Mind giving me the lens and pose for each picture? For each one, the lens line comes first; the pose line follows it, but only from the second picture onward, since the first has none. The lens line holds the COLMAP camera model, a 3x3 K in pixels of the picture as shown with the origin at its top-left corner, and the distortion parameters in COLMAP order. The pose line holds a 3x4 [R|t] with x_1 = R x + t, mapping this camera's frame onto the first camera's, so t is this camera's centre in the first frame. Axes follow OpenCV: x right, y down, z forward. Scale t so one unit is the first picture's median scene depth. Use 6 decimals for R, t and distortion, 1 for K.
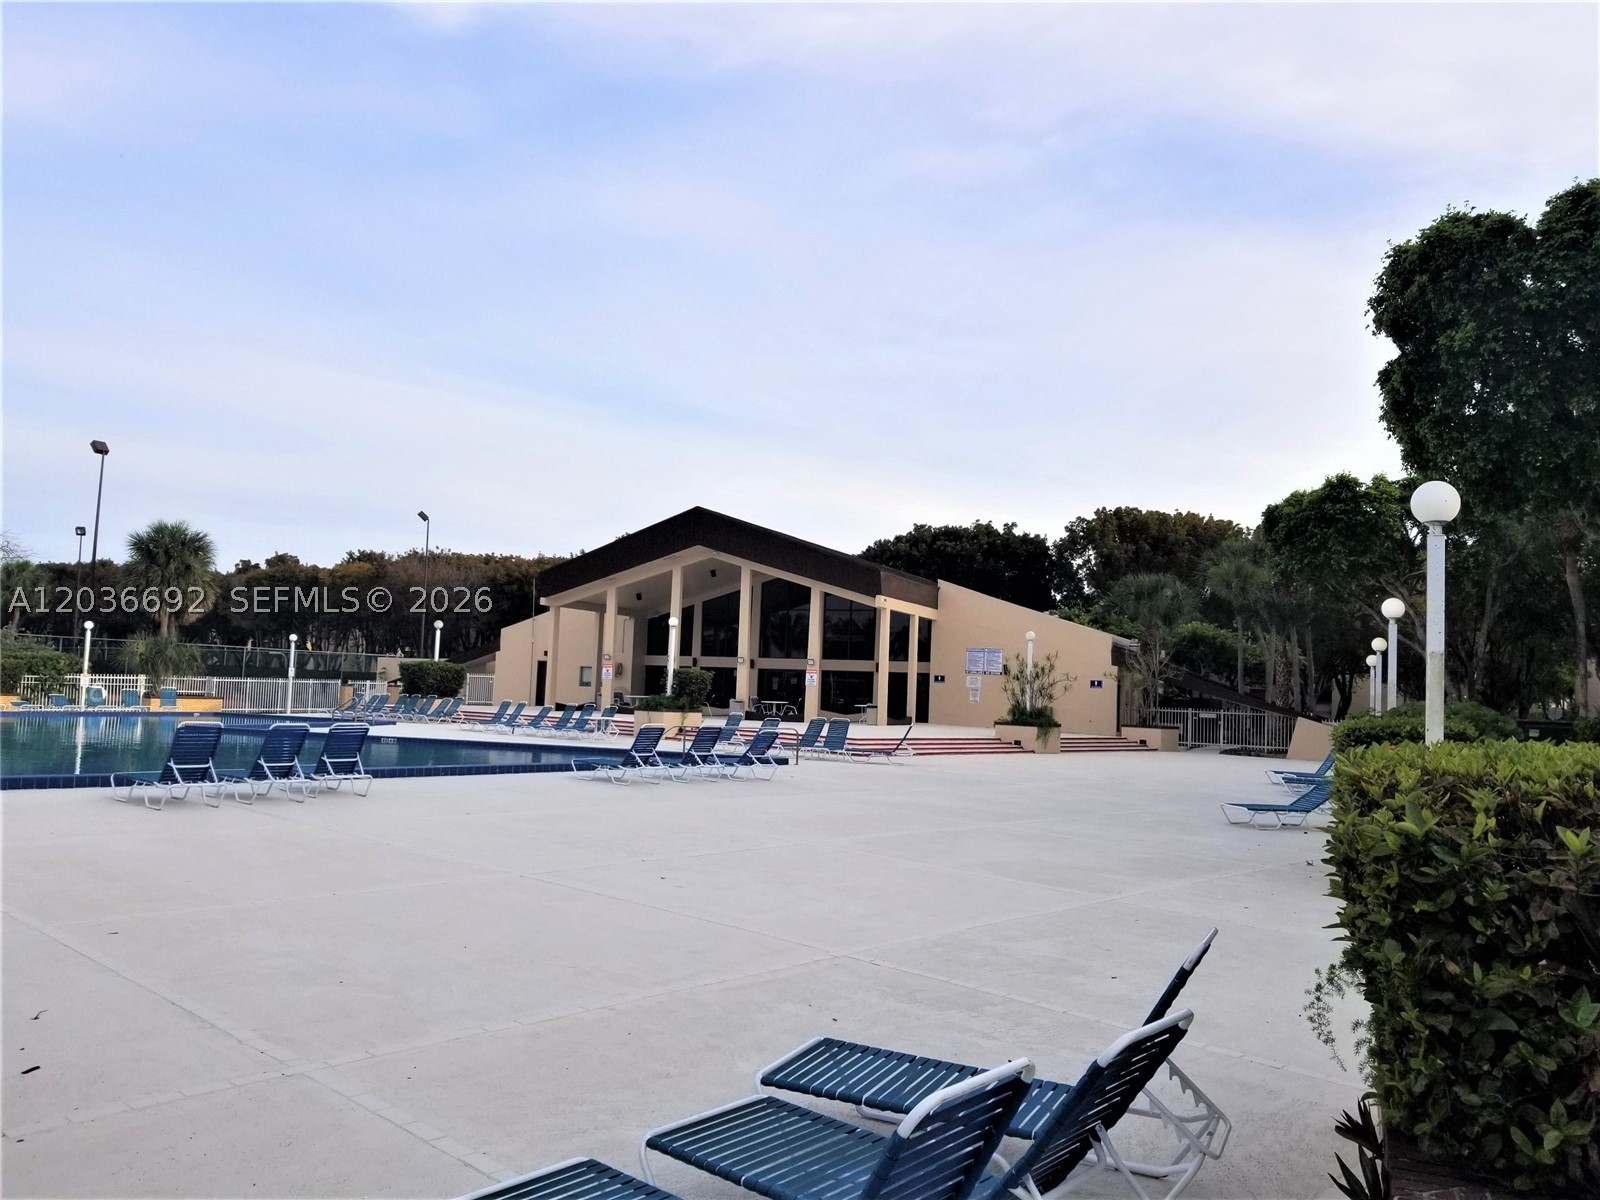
lens RADIAL K [[1239.6, 0, 800.0], [0, 1239.6, 600.0], [0, 0, 1]] dist [0.029638, -0.082348]
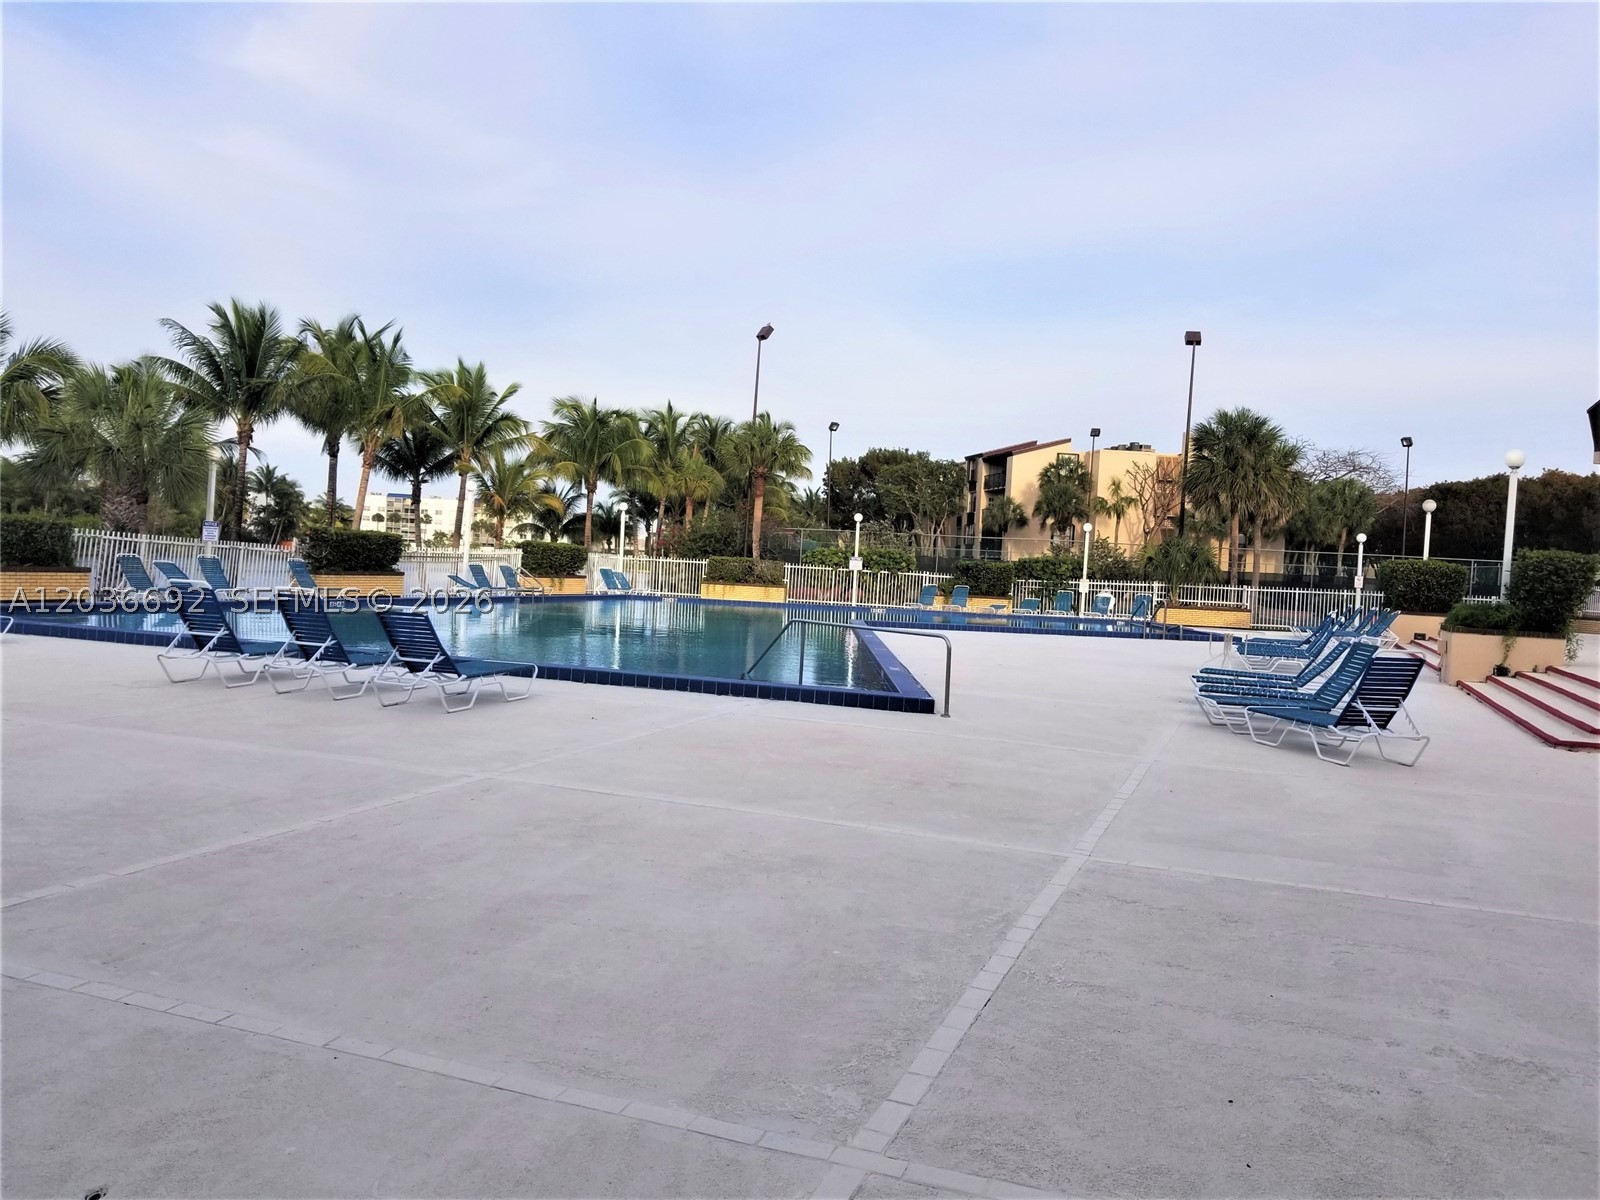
lens RADIAL K [[1239.6, 0, 800.0], [0, 1239.6, 600.0], [0, 0, 1]] dist [0.029638, -0.082348]
pose [[0.318843, 0.010811, -0.947746, 0.239152], [0.034893, 0.999123, 0.023136, 0.043180], [0.947165, -0.040446, 0.318186, 0.462012]]
